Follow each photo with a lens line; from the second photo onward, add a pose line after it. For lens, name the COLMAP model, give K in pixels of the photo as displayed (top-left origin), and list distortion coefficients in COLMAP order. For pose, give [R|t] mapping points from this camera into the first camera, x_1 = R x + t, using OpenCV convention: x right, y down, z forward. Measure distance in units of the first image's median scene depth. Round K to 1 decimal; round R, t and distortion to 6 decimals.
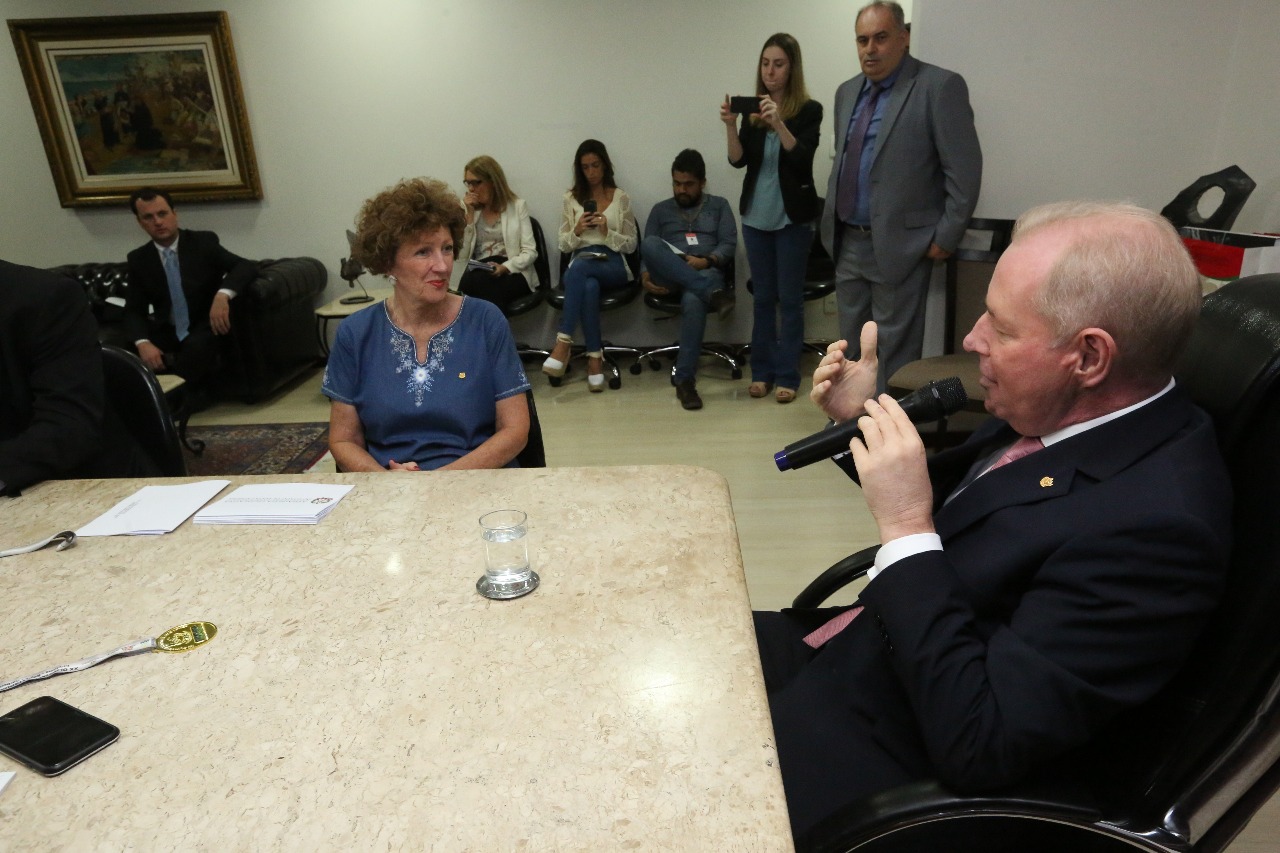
lens RADIAL K [[826.0, 0, 640.9], [0, 826.0, 457.2], [0, 0, 1]] dist [0.009662, 0.005865]
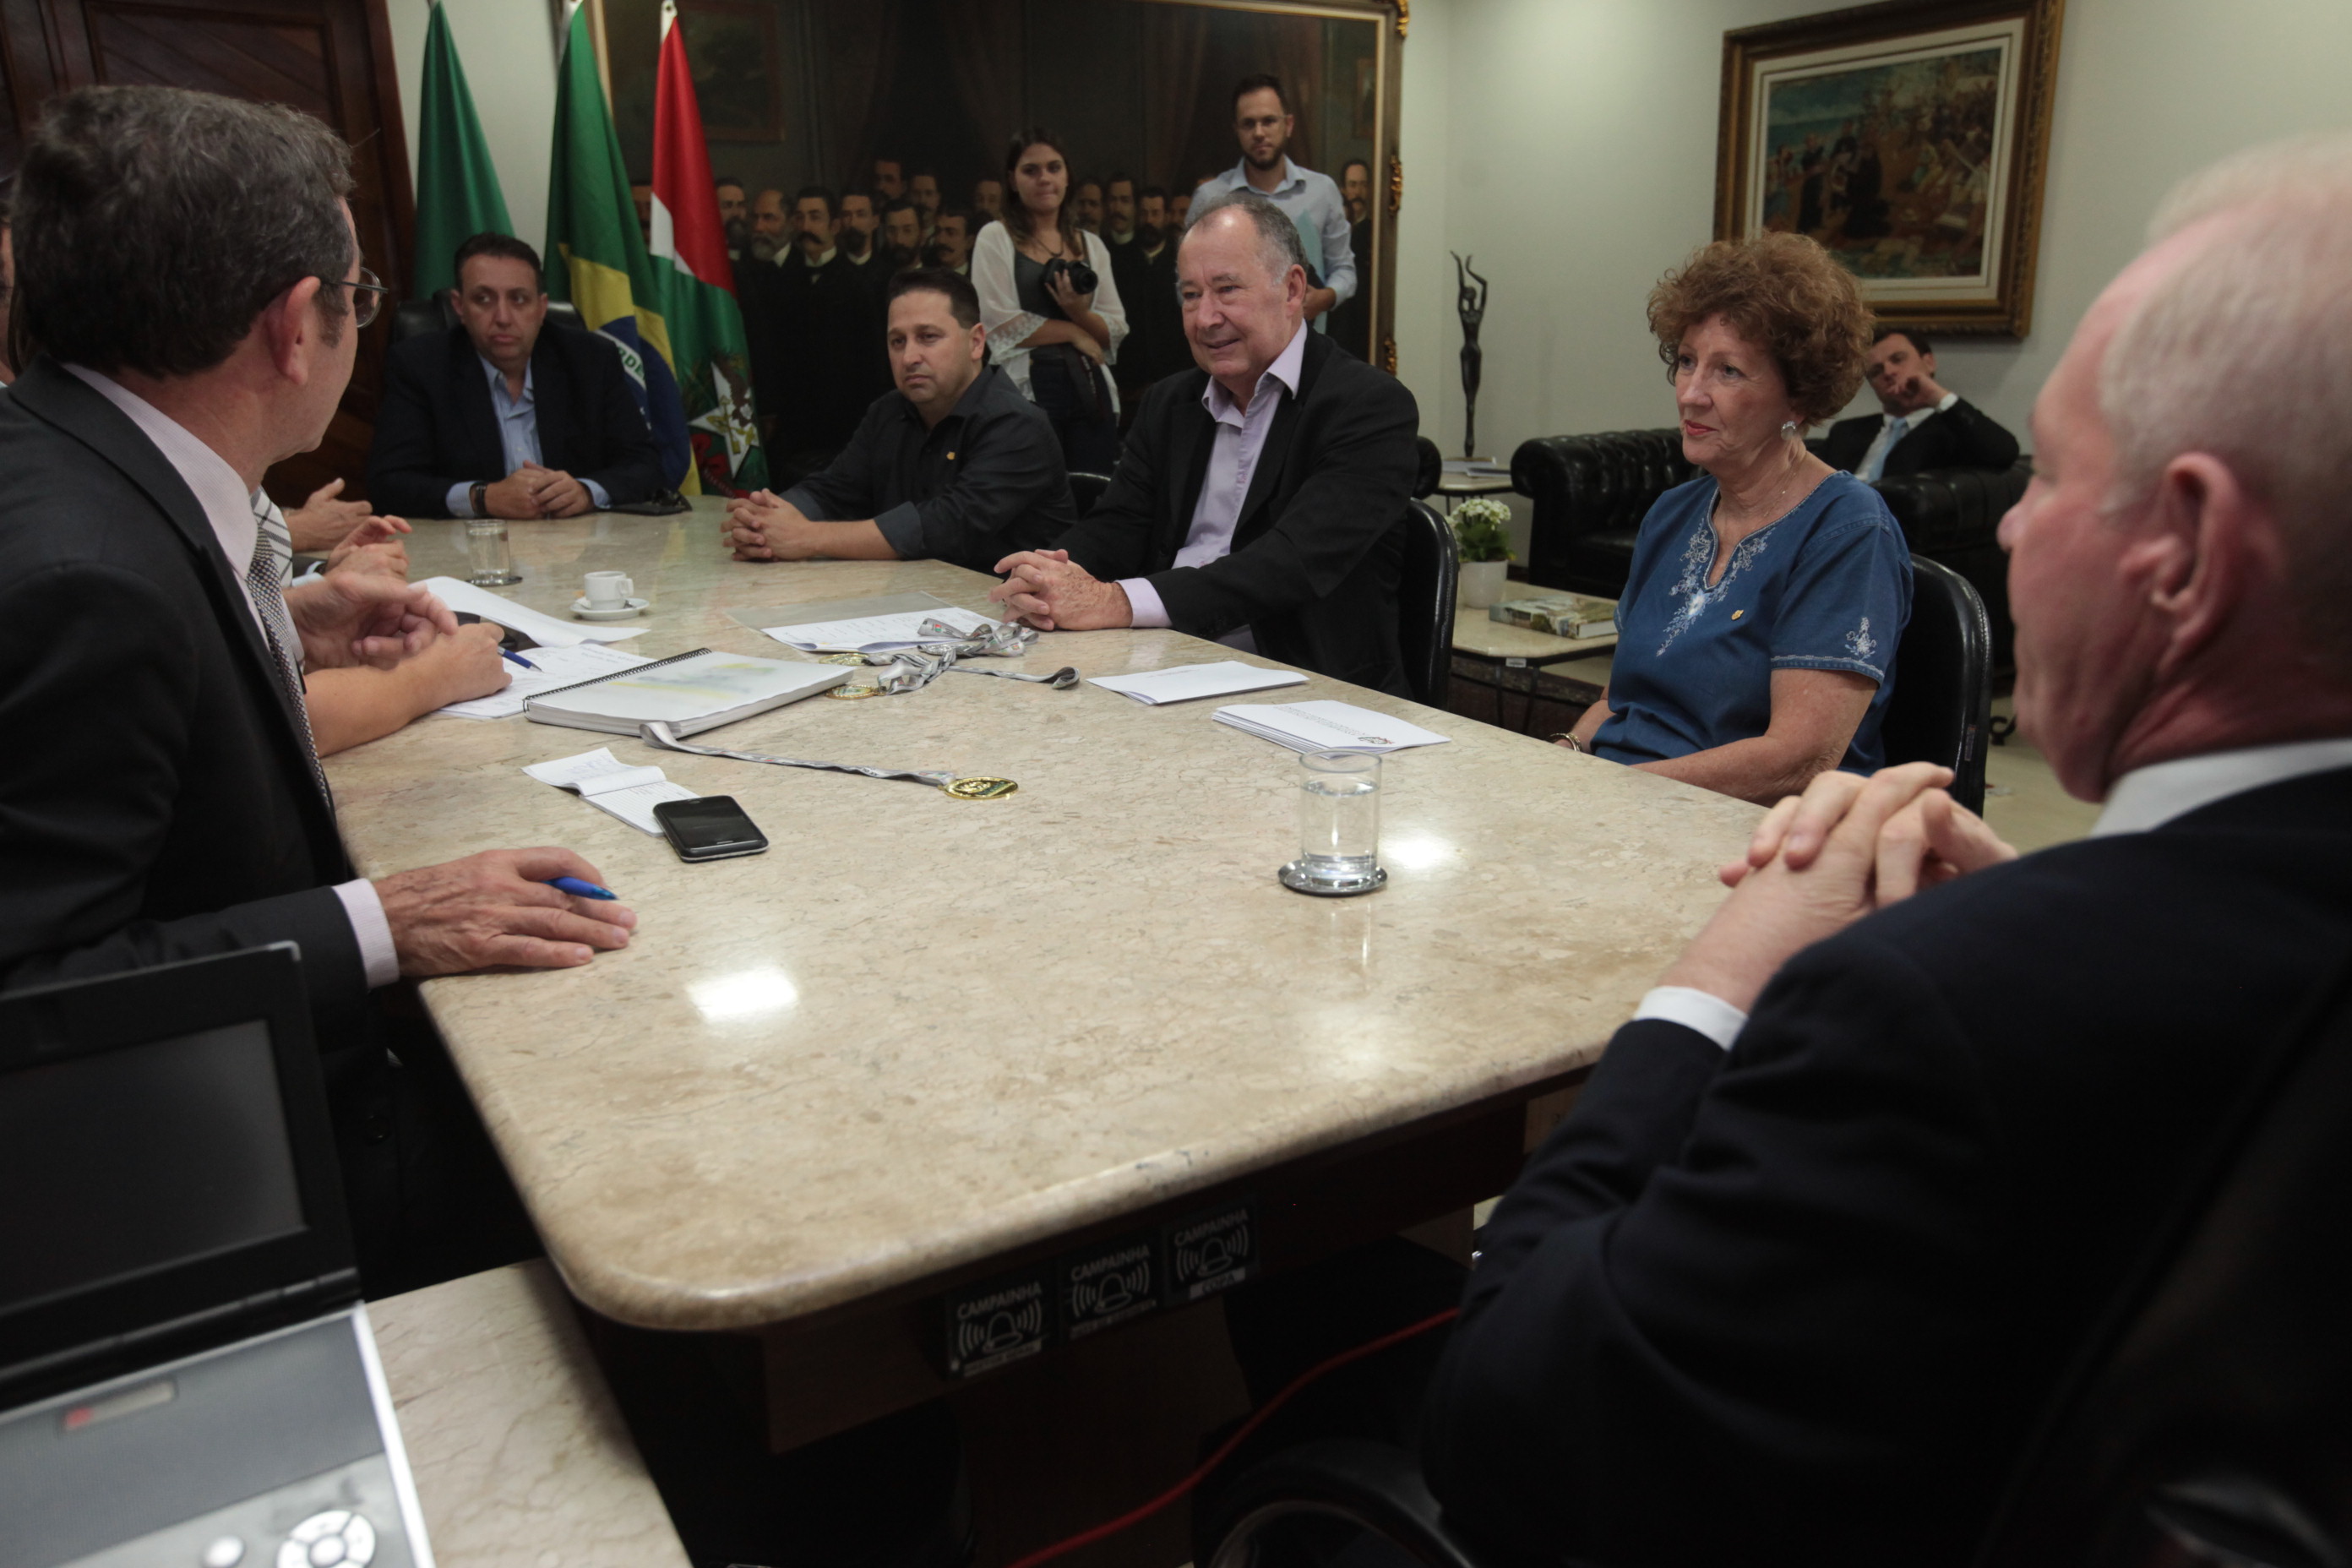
lens RADIAL K [[1765.0, 0, 1195.7], [0, 1765.0, 780.1], [0, 0, 1]] dist [-0.001315, -0.003136]
pose [[0.542710, 0.247080, -0.802757, 0.188145], [-0.311914, 0.946693, 0.080510, 0.006873], [0.779856, 0.206698, 0.590847, 0.057805]]
